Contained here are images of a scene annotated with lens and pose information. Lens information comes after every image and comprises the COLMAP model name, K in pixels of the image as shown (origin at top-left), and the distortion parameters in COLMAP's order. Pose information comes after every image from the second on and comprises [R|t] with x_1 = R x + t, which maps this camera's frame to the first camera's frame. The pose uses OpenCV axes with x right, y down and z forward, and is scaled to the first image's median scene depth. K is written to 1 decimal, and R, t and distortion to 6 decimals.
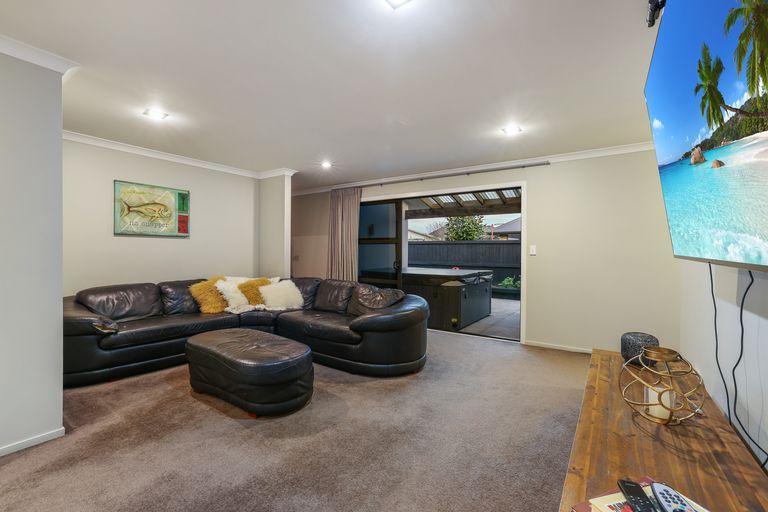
lens RADIAL K [[333.3, 0, 385.0], [0, 333.3, 254.2], [0, 0, 1]] dist [0.000319, 0.000039]
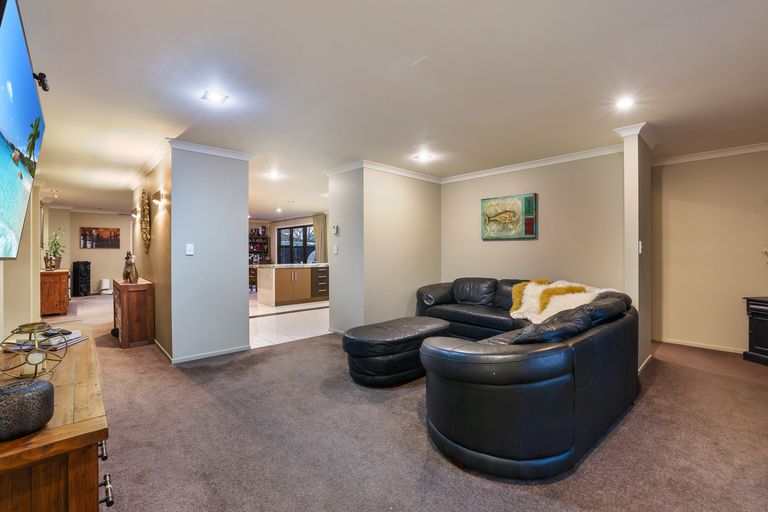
lens RADIAL K [[333.3, 0, 368.7], [0, 333.3, 253.7], [0, 0, 1]] dist [0.000319, 0.000039]
pose [[-0.223099, -0.000216, -0.974796, 0.561225], [-0.006041, 0.999981, 0.001161, -0.003255], [0.974777, 0.006148, -0.223096, 0.807537]]
